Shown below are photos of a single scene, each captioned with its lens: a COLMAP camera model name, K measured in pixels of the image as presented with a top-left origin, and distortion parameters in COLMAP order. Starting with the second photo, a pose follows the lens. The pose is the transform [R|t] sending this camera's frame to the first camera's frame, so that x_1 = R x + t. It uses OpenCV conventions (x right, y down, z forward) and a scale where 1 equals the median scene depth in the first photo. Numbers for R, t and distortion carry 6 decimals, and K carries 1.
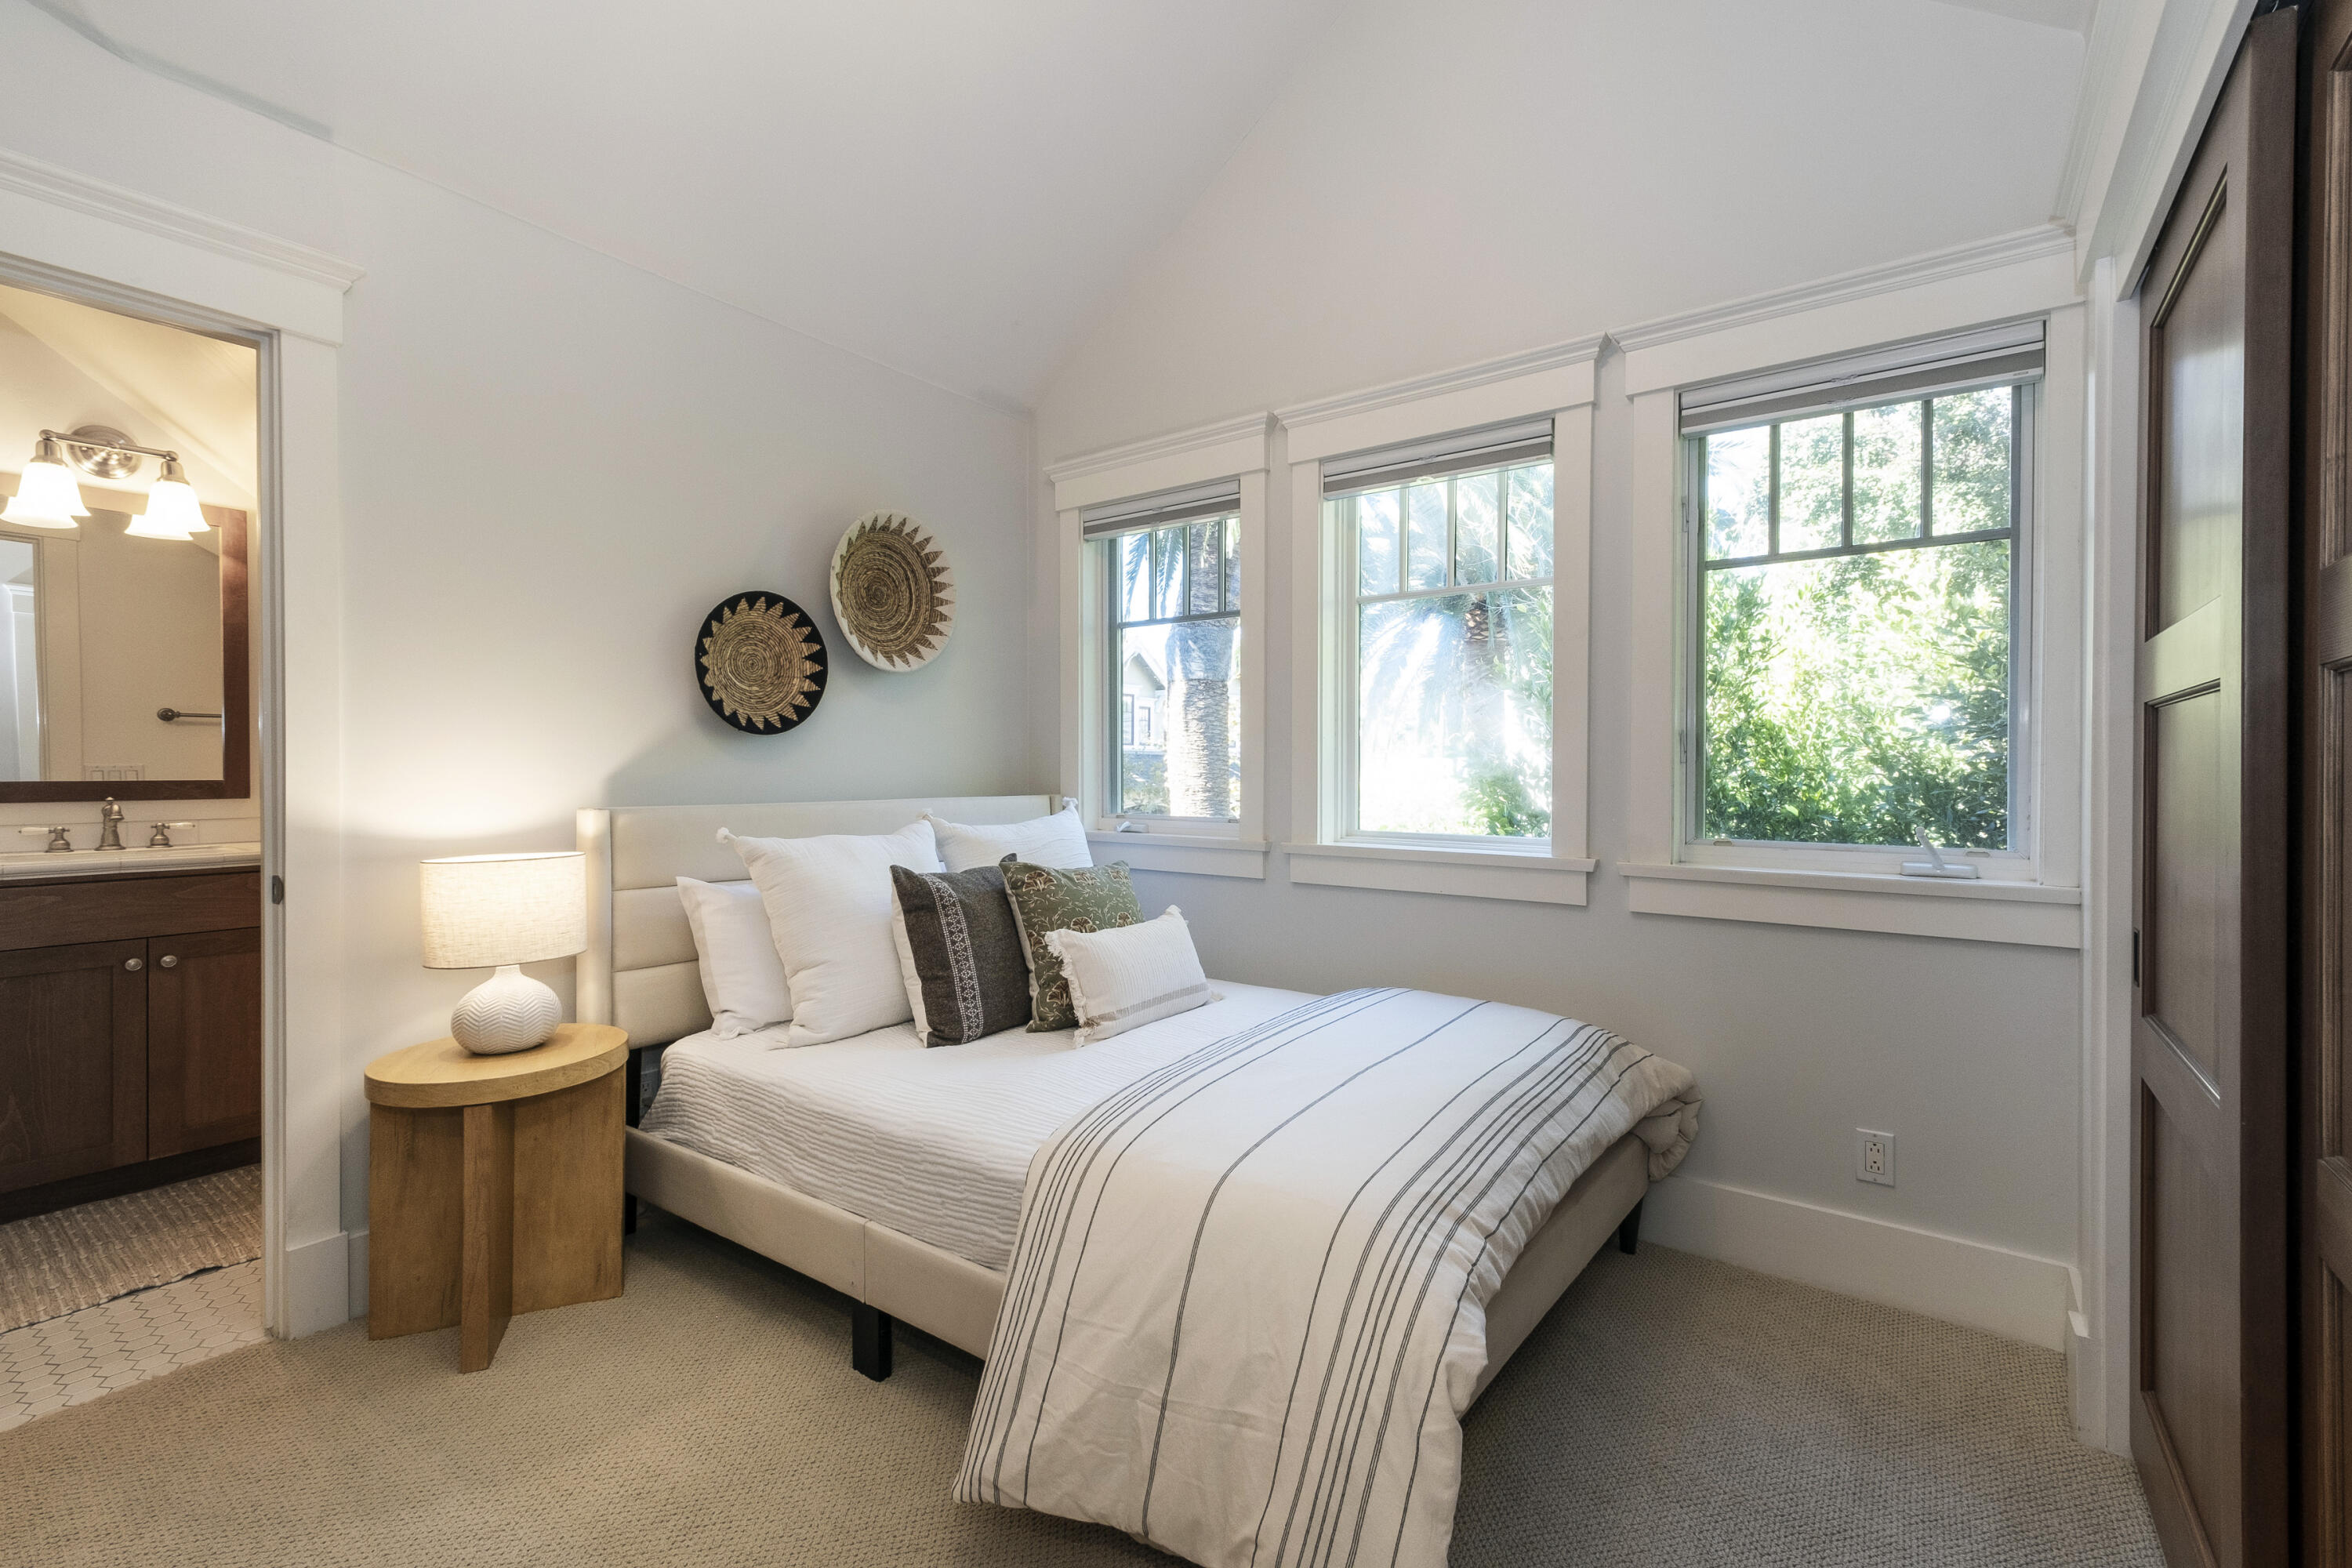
lens RADIAL K [[1022.4, 0, 1167.1], [0, 1022.4, 770.3], [0, 0, 1]] dist [0.014747, -0.000642]
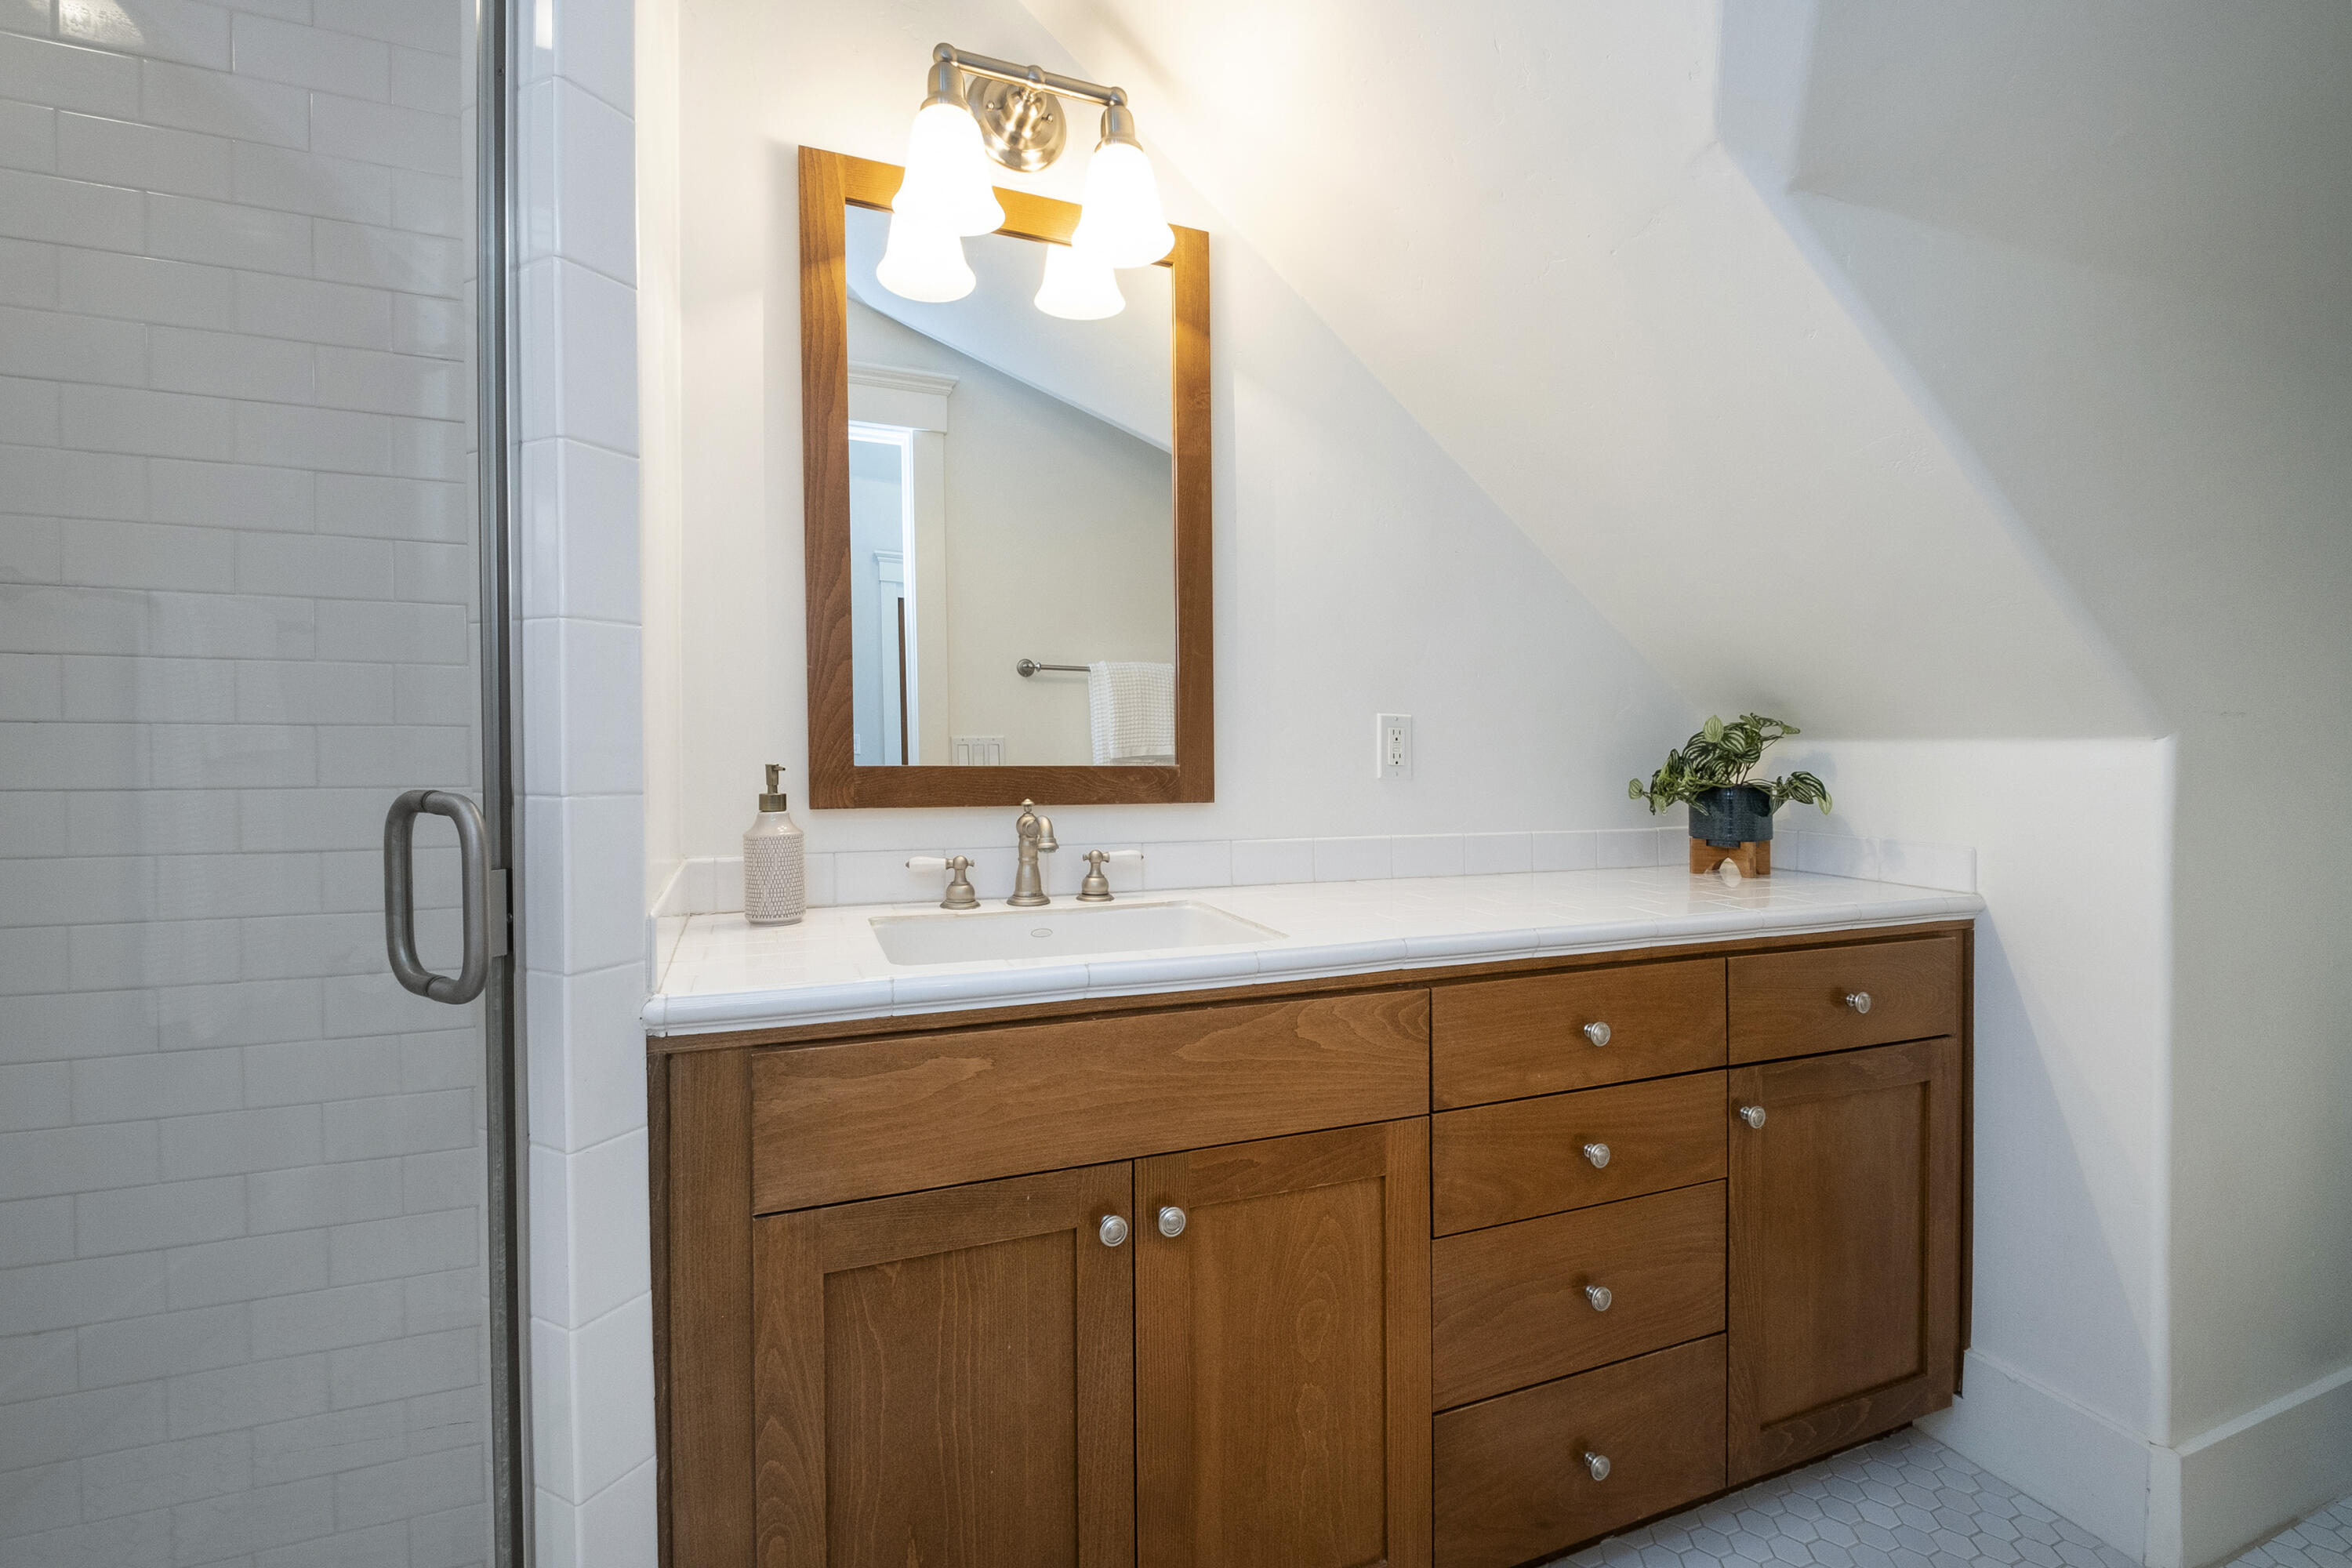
lens RADIAL K [[1022.4, 0, 1167.1], [0, 1022.4, 770.3], [0, 0, 1]] dist [0.014747, -0.000642]
pose [[0.851830, 0.012545, -0.523669, -0.708679], [-0.004089, 0.999842, 0.017301, 0.003679], [0.523803, -0.012597, 0.851746, 0.619910]]
